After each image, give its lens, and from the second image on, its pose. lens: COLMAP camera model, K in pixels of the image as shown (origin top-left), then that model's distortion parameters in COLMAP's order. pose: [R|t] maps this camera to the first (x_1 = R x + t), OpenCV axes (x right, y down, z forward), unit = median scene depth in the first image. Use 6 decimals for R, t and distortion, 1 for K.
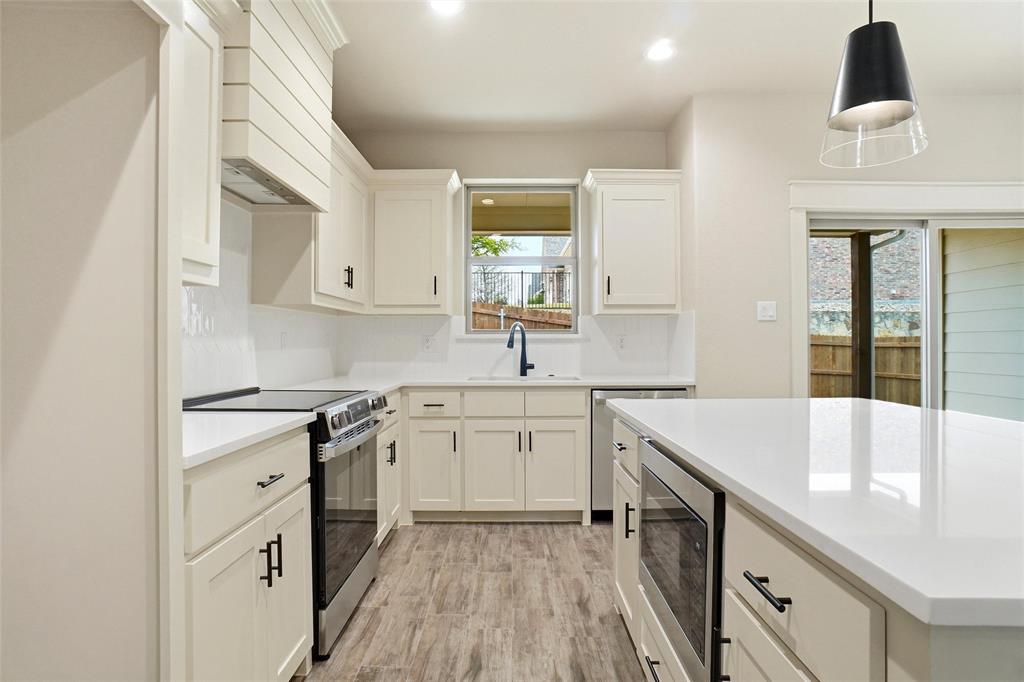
lens RADIAL K [[539.7, 0, 521.9], [0, 539.7, 340.0], [0, 0, 1]] dist [-0.083929, 0.047122]
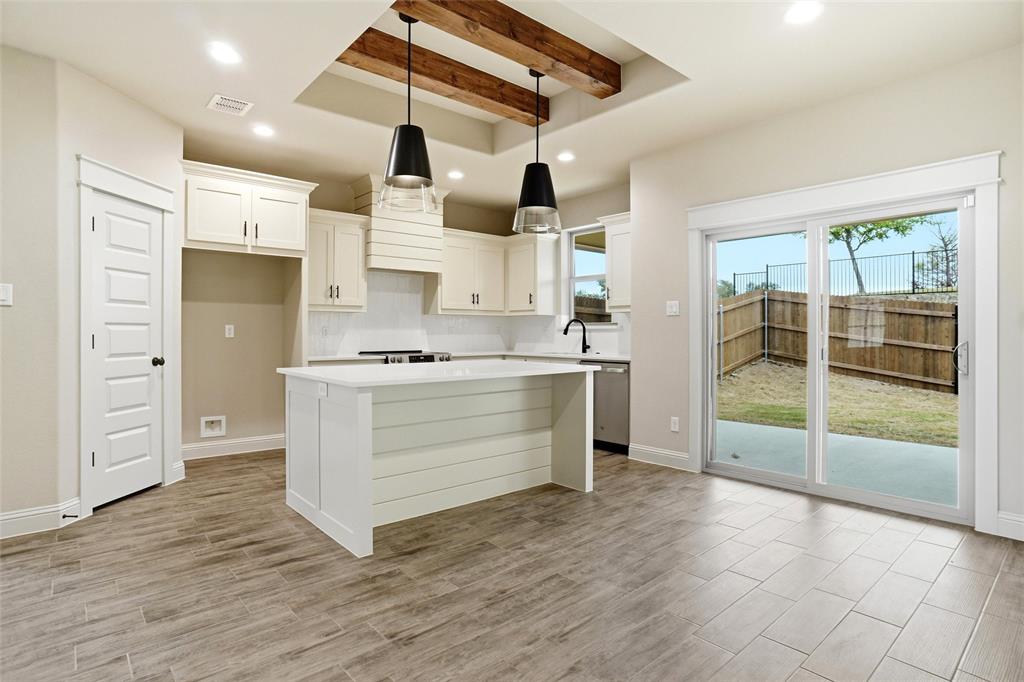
lens RADIAL K [[539.7, 0, 521.9], [0, 539.7, 340.0], [0, 0, 1]] dist [-0.083929, 0.047122]
pose [[0.670554, 0.011190, -0.741776, 1.346534], [0.002363, 0.999849, 0.017218, 0.002812], [0.741857, -0.013298, 0.670426, -0.231122]]
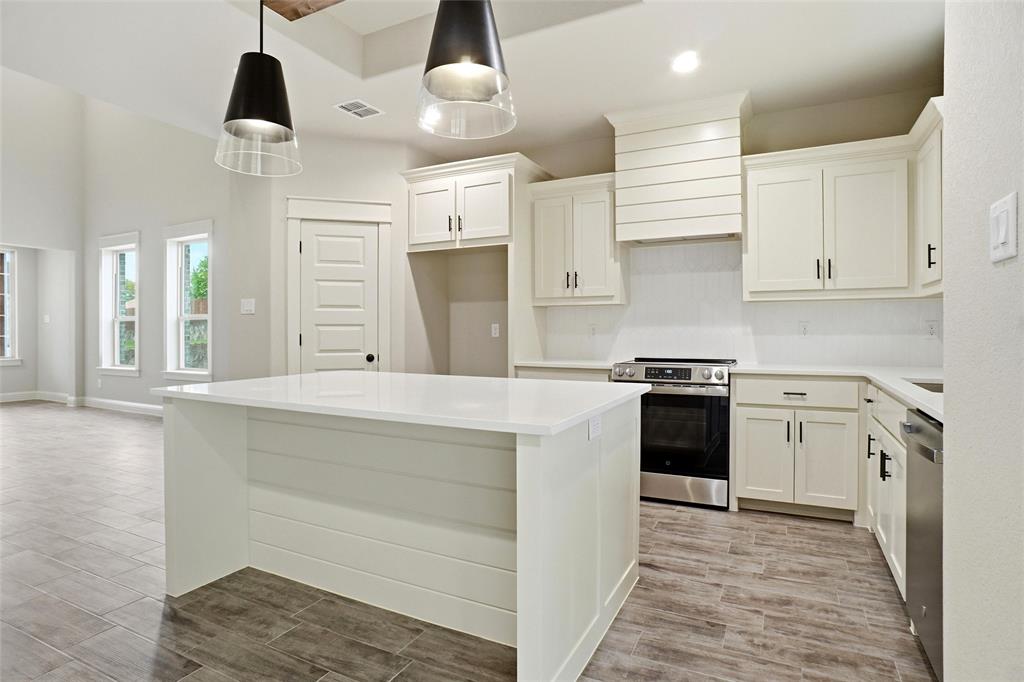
lens RADIAL K [[539.7, 0, 521.9], [0, 539.7, 340.0], [0, 0, 1]] dist [-0.083929, 0.047122]
pose [[-0.446876, 0.017308, -0.894429, 0.944541], [0.007161, 0.999850, 0.015770, 0.005385], [0.894567, 0.000642, -0.446933, 0.976673]]
